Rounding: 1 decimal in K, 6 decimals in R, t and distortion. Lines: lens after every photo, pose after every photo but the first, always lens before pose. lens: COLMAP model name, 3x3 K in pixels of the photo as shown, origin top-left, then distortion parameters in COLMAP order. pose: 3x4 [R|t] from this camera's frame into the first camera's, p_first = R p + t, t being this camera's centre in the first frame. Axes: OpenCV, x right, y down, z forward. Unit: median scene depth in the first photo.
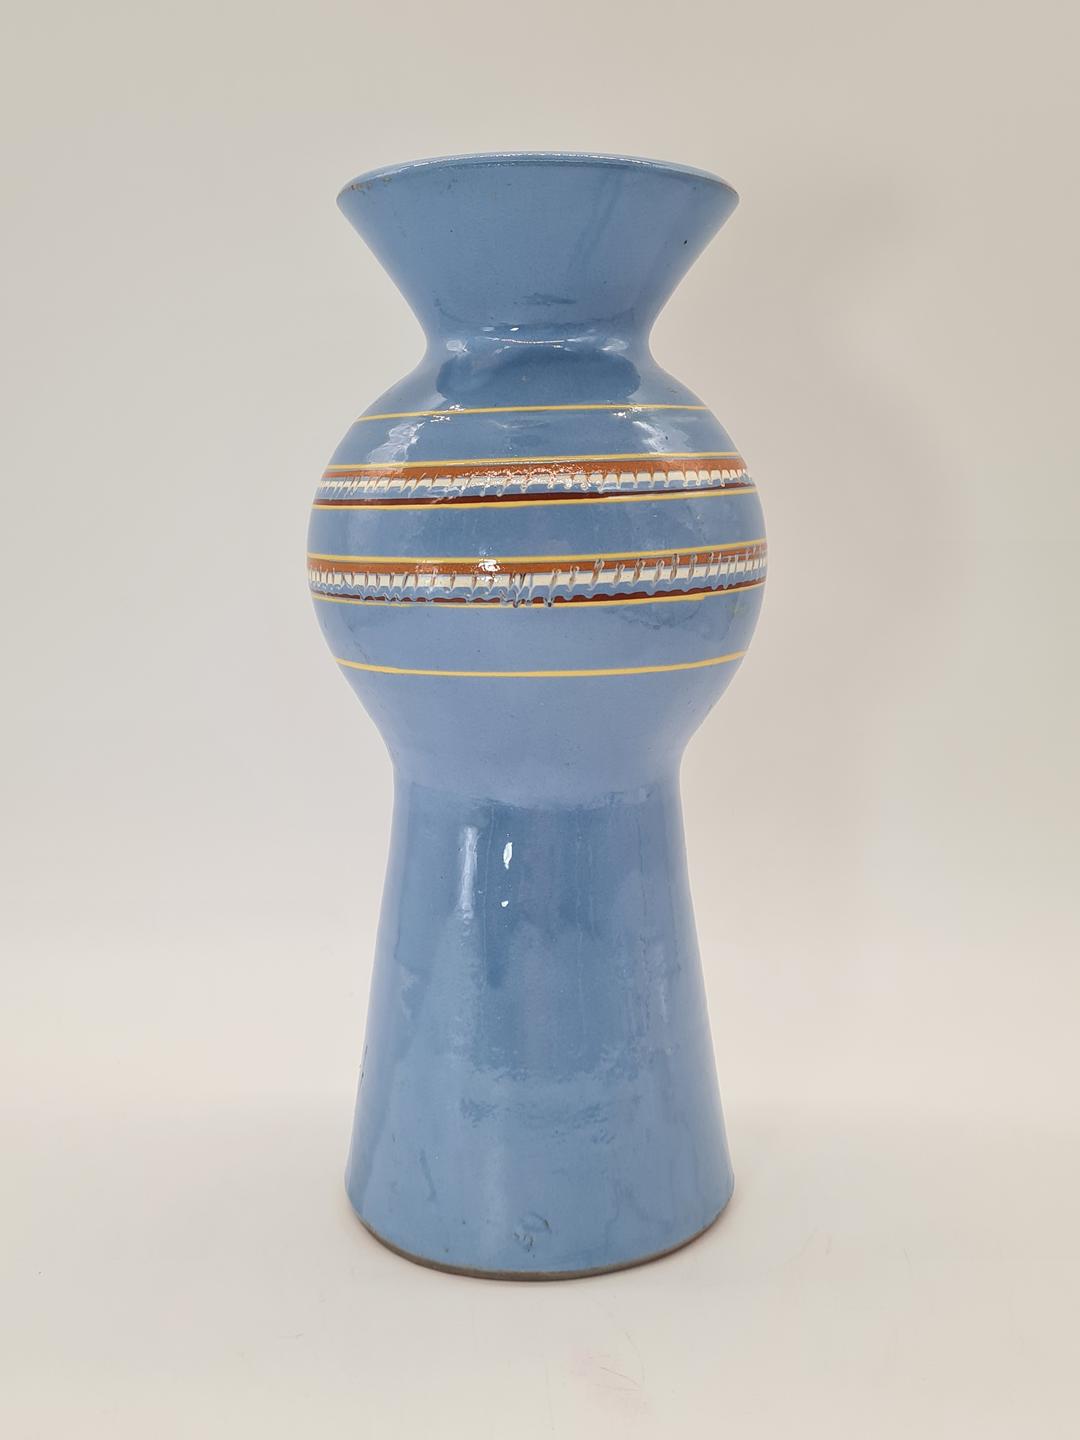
lens RADIAL K [[1106.2, 0, 540.0], [0, 1106.2, 720.0], [0, 0, 1]] dist [-0.000809, -0.000554]
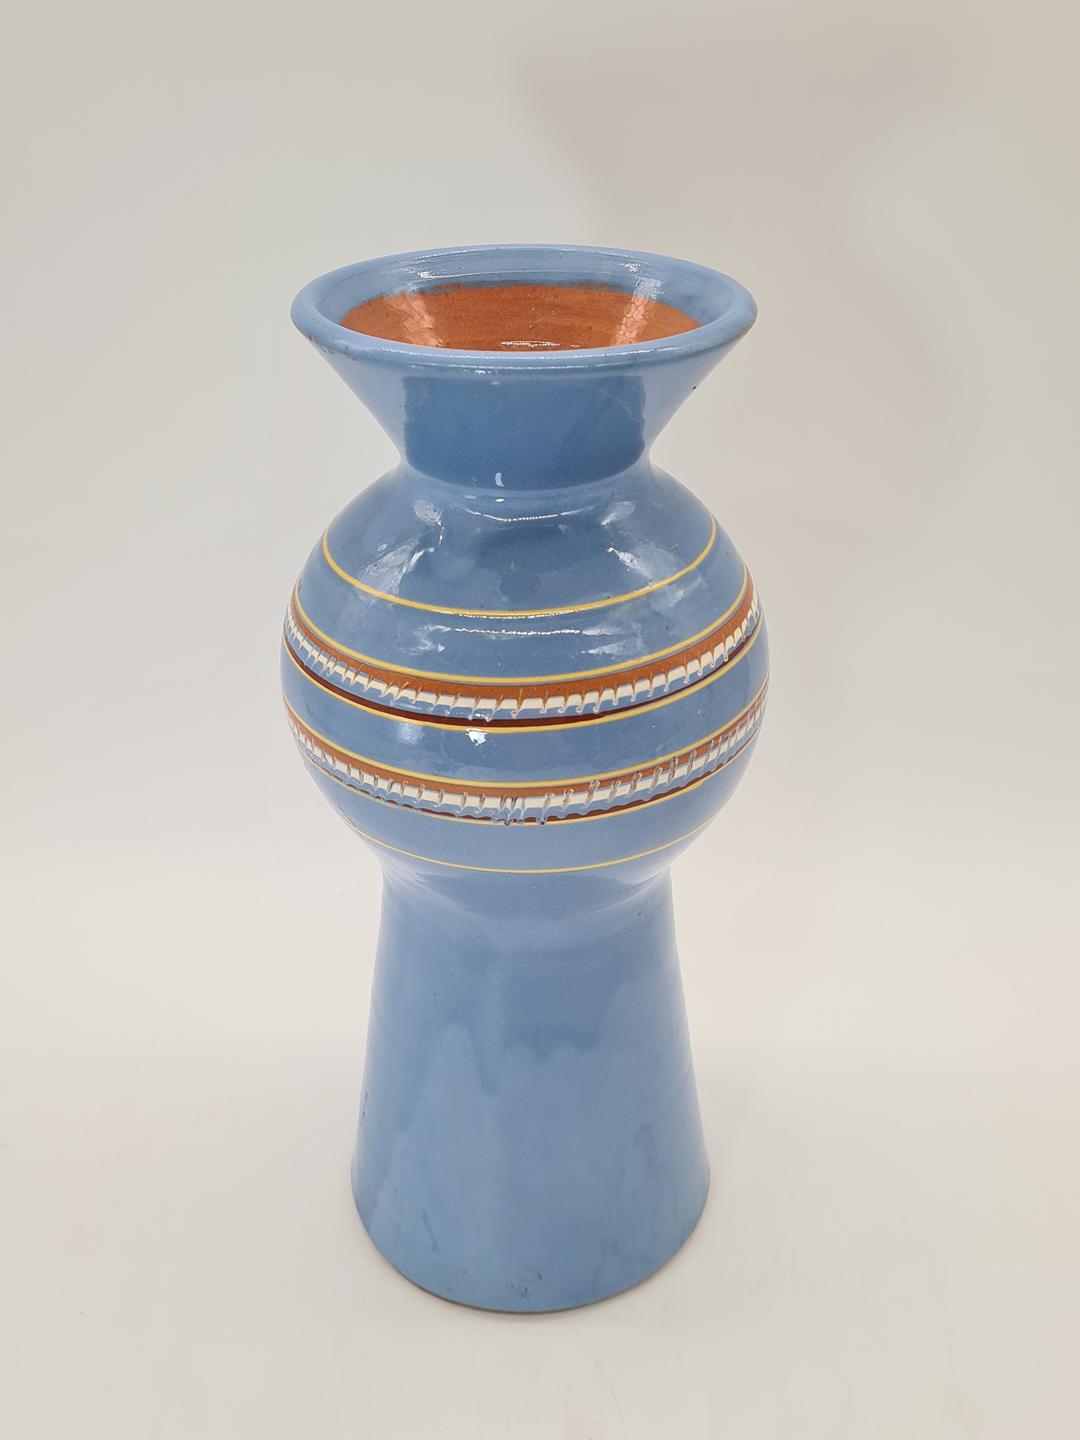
lens RADIAL K [[1106.2, 0, 540.0], [0, 1106.2, 720.0], [0, 0, 1]] dist [-0.000809, -0.000554]
pose [[0.999767, -0.010263, 0.018968, -0.010155], [0.005117, 0.967286, 0.253636, -0.410705], [-0.020950, -0.253480, 0.967114, 0.087532]]
